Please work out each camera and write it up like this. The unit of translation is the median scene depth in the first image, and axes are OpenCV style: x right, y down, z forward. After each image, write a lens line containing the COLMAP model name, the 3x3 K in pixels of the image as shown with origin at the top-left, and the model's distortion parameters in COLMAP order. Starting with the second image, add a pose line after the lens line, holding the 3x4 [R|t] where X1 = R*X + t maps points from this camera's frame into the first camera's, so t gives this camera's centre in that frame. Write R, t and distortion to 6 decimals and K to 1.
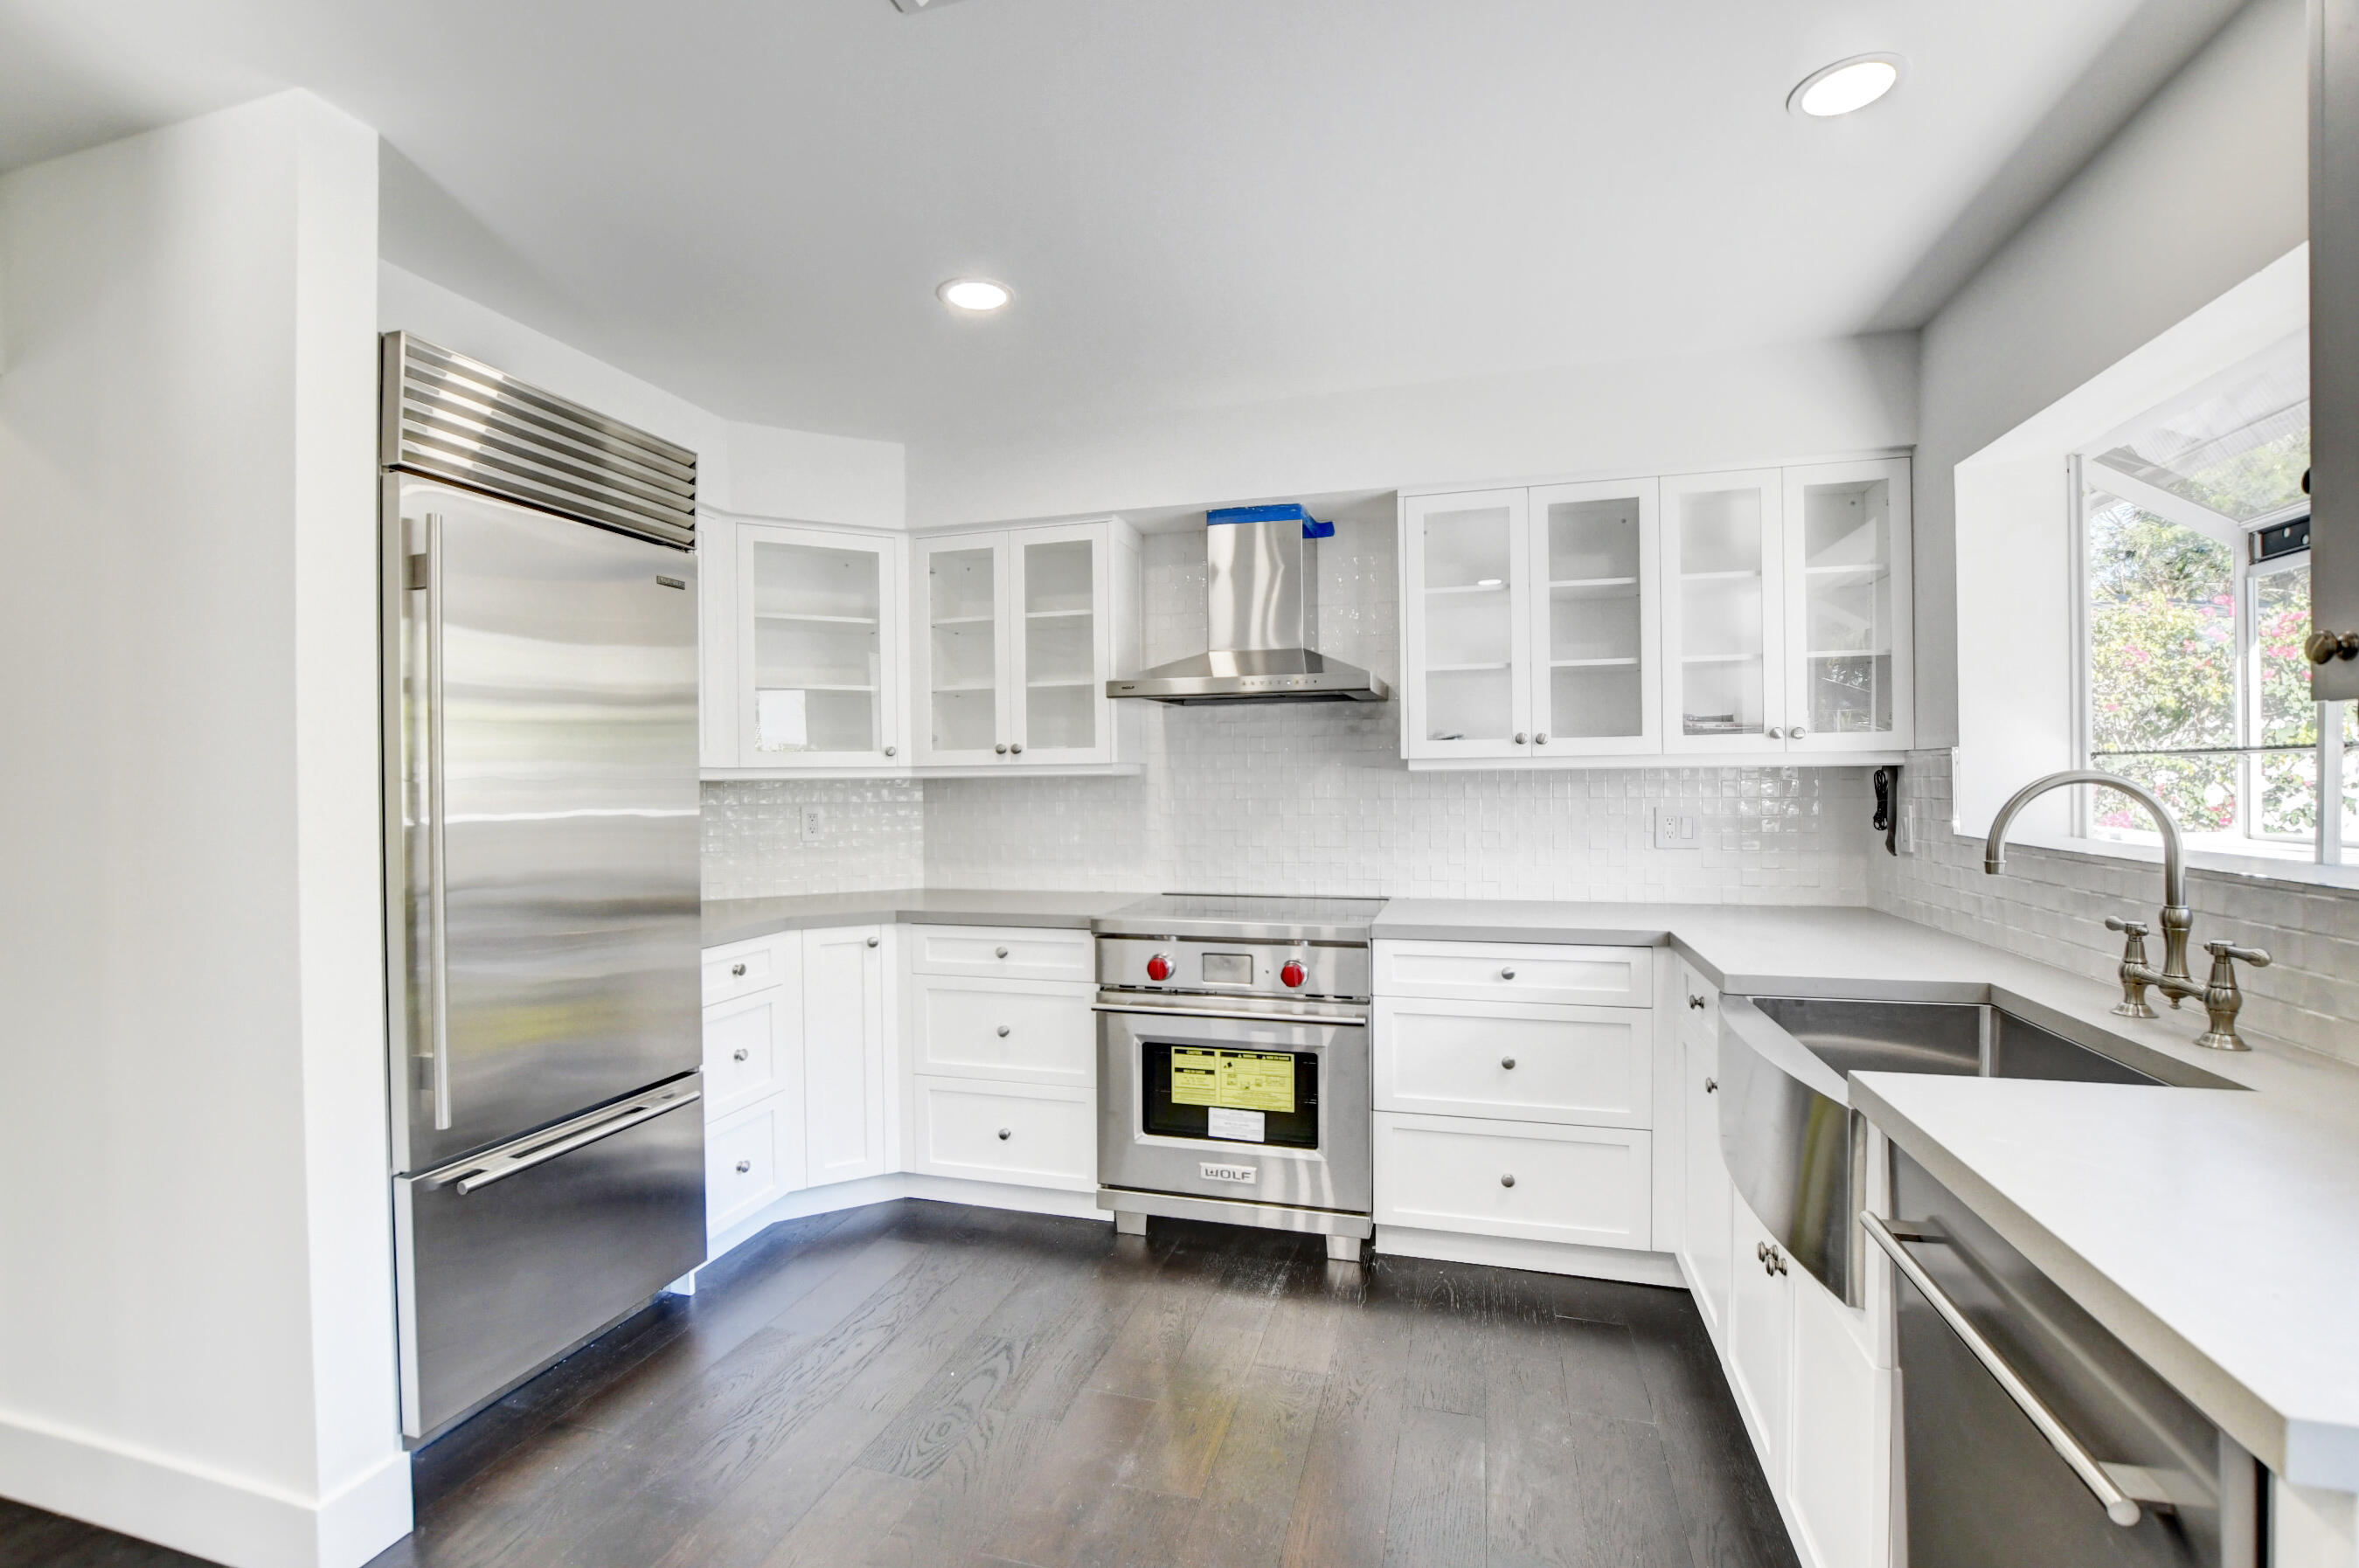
lens RADIAL K [[1037.7, 0, 1174.3], [0, 1037.7, 786.1], [0, 0, 1]] dist [-0.028588, 0.003549]
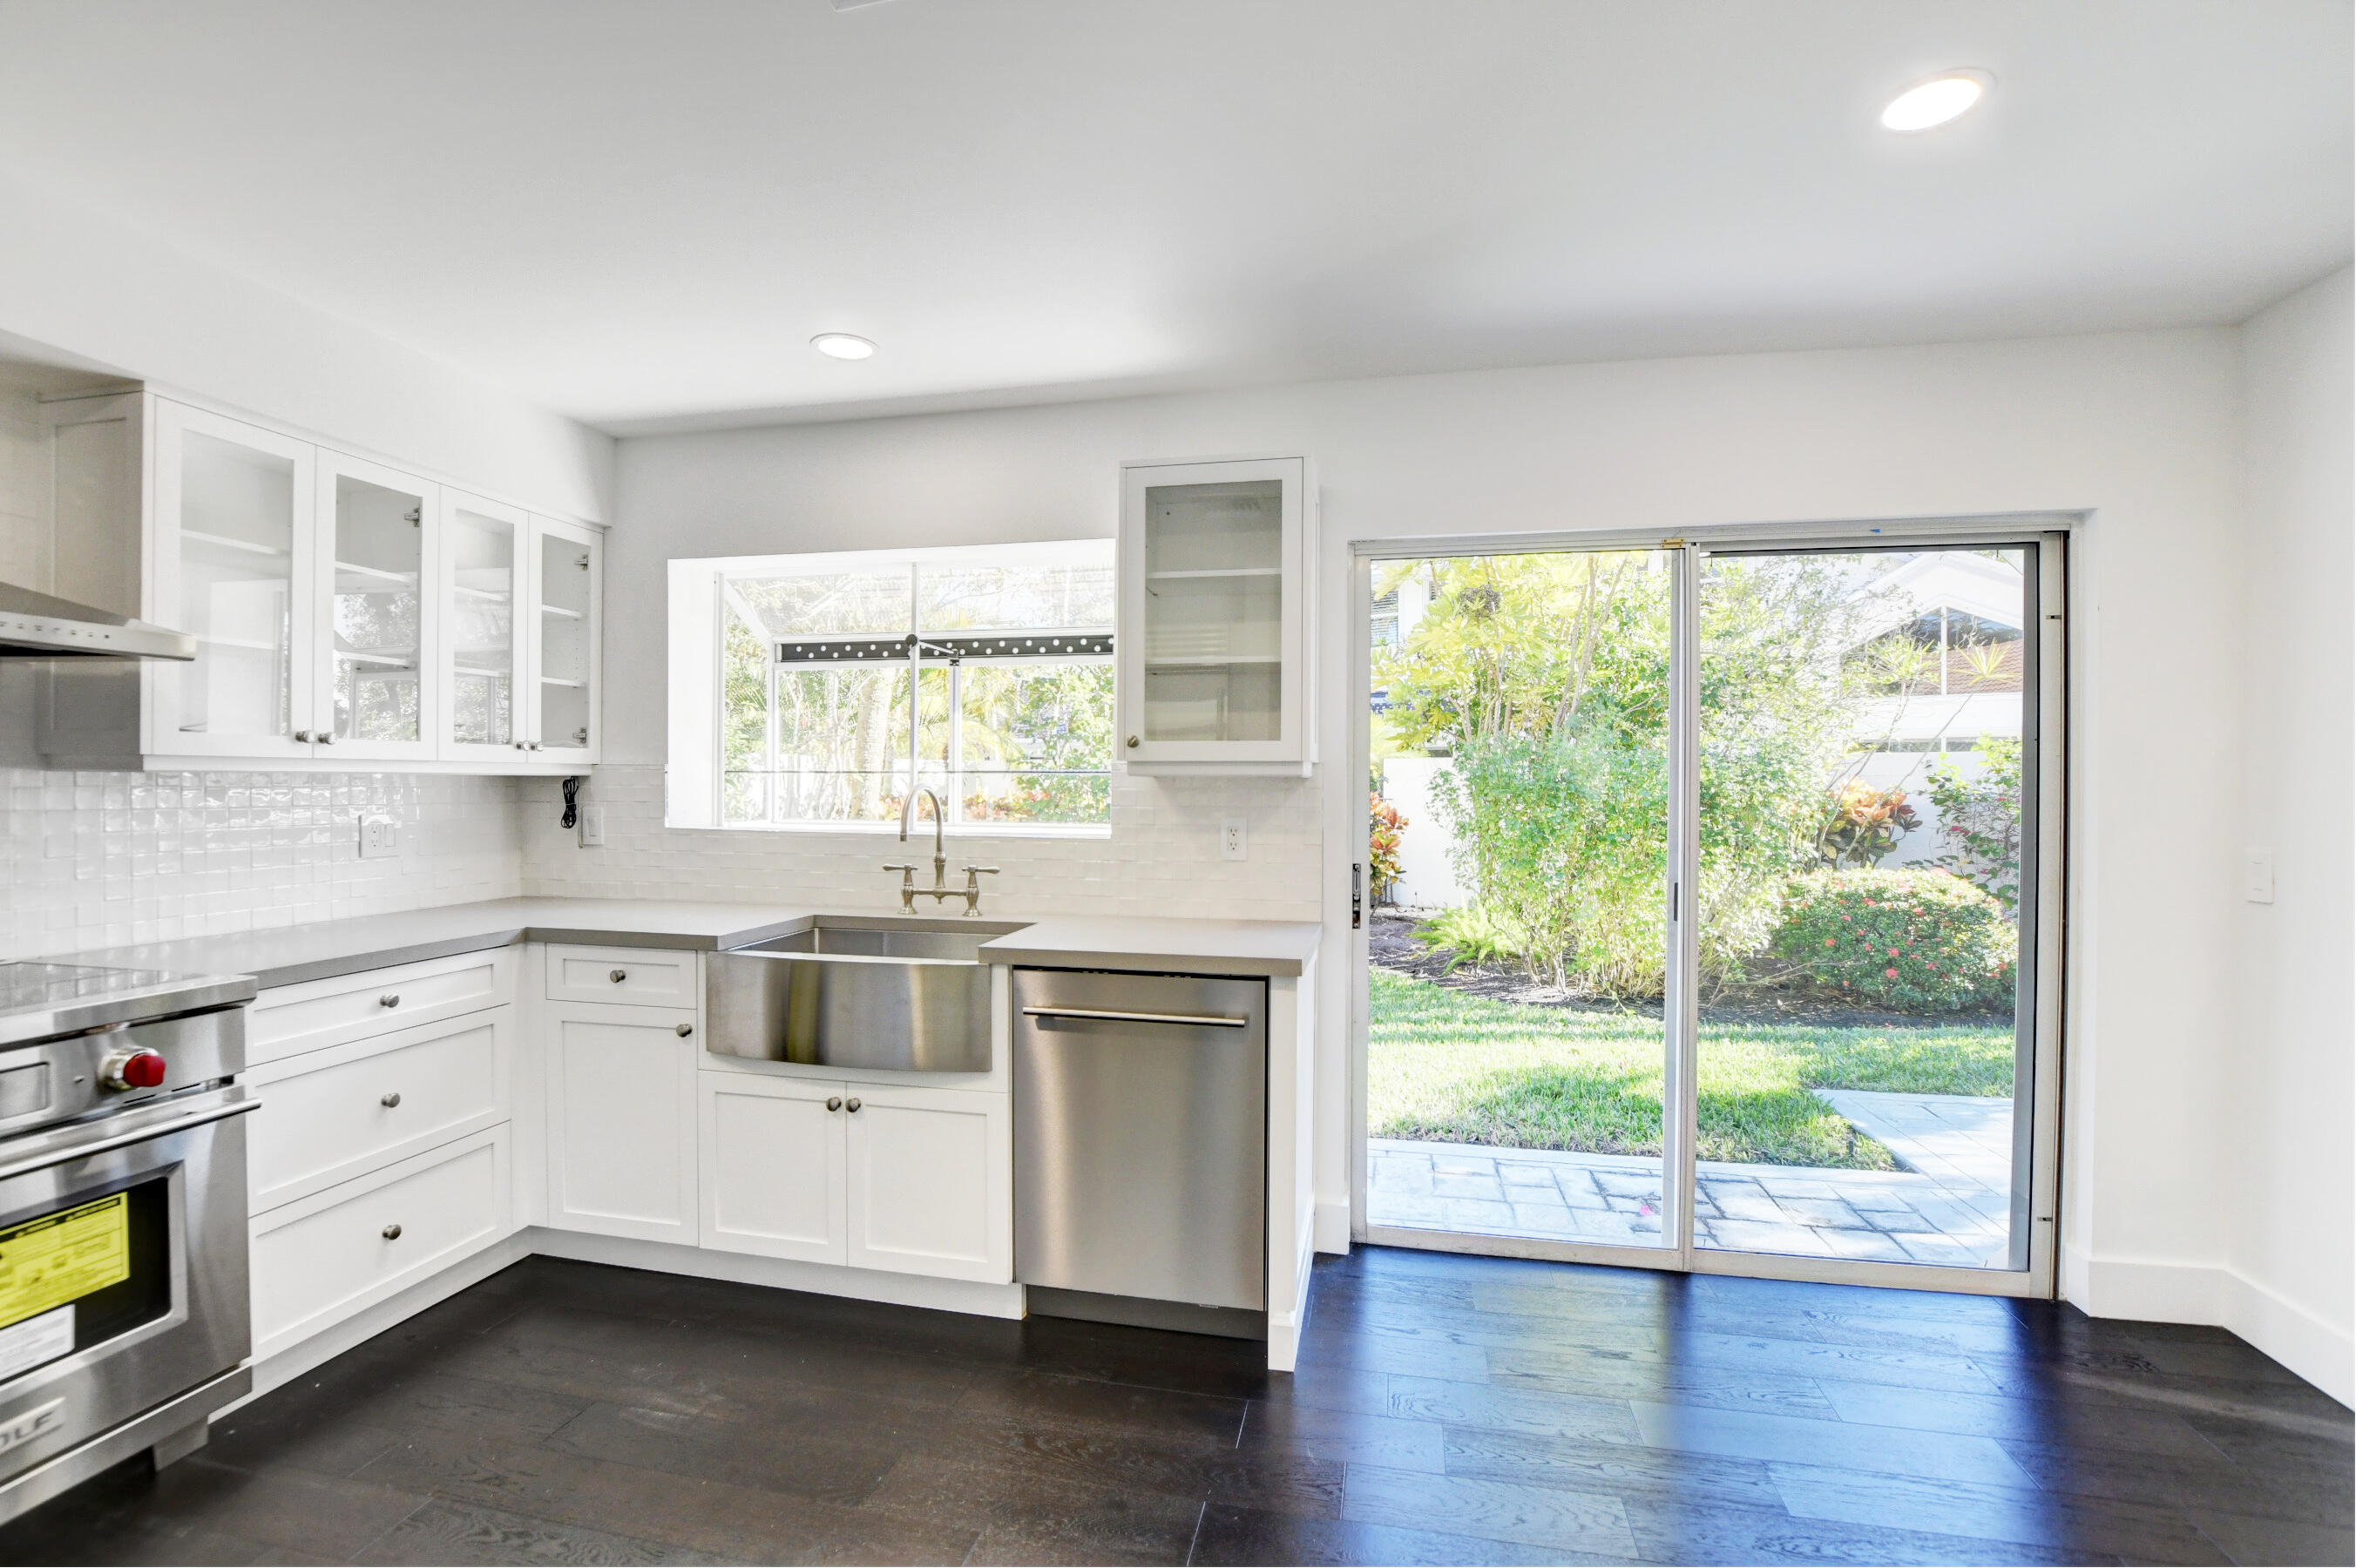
lens RADIAL K [[1036.3, 0, 1177.8], [0, 1036.3, 792.2], [0, 0, 1]] dist [-0.028588, 0.003549]
pose [[-0.077386, 0.001496, 0.997000, -0.593760], [0.000637, 0.999999, -0.001451, 0.001689], [-0.997001, 0.000523, -0.077387, 0.375723]]
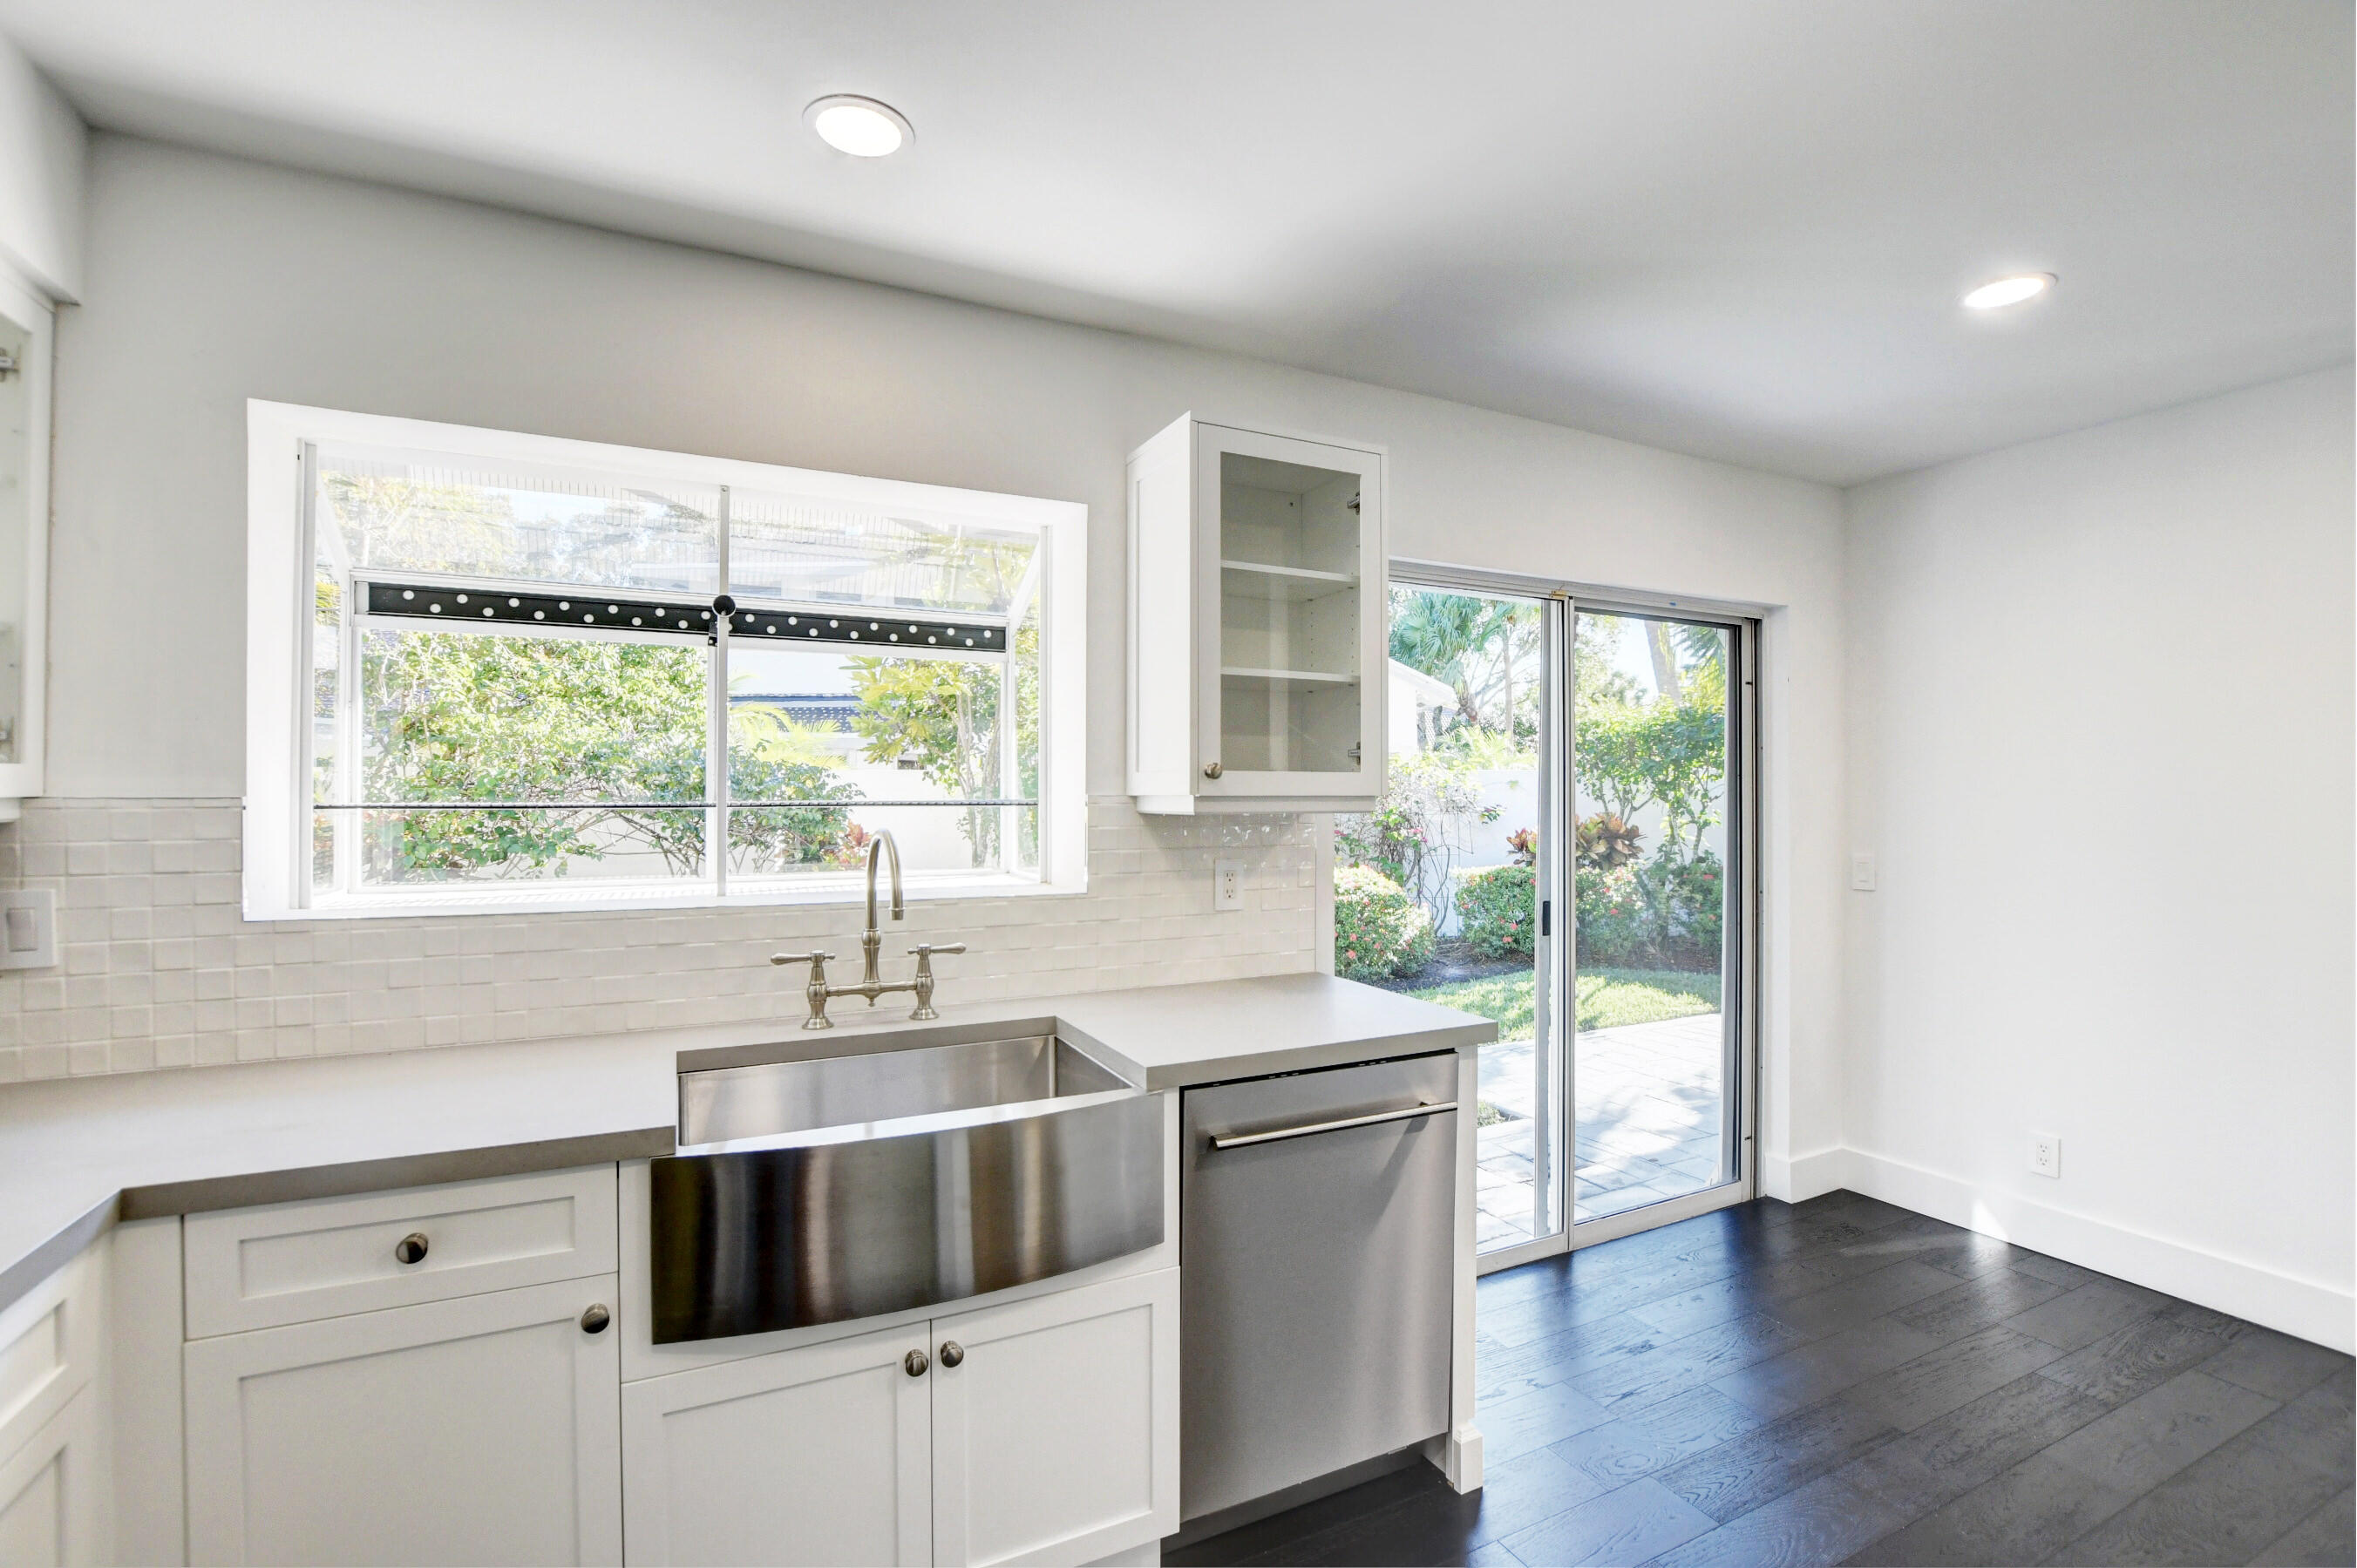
lens RADIAL K [[1036.8, 0, 1182.3], [0, 1036.8, 787.2], [0, 0, 1]] dist [-0.028588, 0.003549]
pose [[-0.674979, 0.013354, 0.737716, -0.164939], [0.009447, 0.999911, -0.009456, -0.029101], [-0.737776, 0.000587, -0.675045, 0.884238]]
